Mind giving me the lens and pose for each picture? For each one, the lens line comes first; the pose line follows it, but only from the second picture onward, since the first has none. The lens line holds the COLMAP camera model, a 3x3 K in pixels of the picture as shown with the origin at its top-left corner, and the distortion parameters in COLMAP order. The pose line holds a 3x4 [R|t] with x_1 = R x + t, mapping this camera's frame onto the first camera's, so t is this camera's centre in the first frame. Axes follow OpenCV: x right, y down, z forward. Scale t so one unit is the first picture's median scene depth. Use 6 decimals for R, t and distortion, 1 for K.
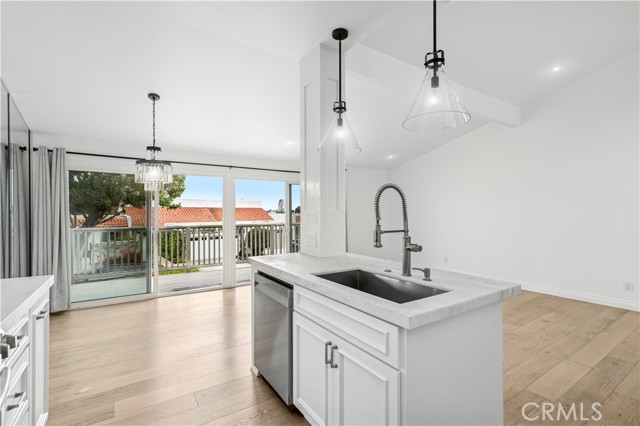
lens RADIAL K [[297.1, 0, 320.0], [0, 297.1, 213.0], [0, 0, 1]] dist [0.000907, 0.000118]
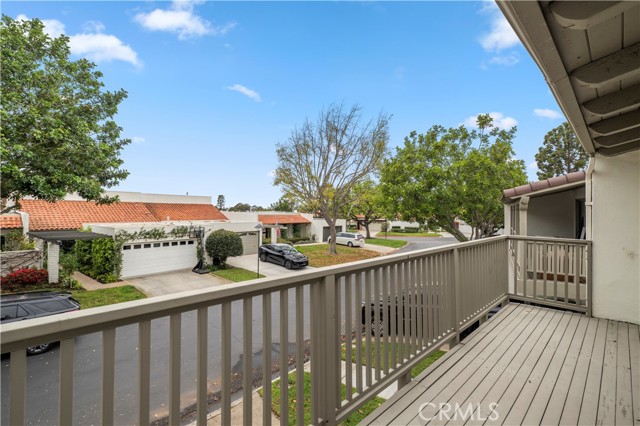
lens RADIAL K [[303.1, 0, 321.0], [0, 303.1, 210.9], [0, 0, 1]] dist [0.000983, -0.000341]
pose [[0.976909, 0.013269, 0.213244, -0.170563], [-0.013067, 0.999912, -0.002357, -0.002826], [-0.213257, -0.000483, 0.976996, 0.239645]]
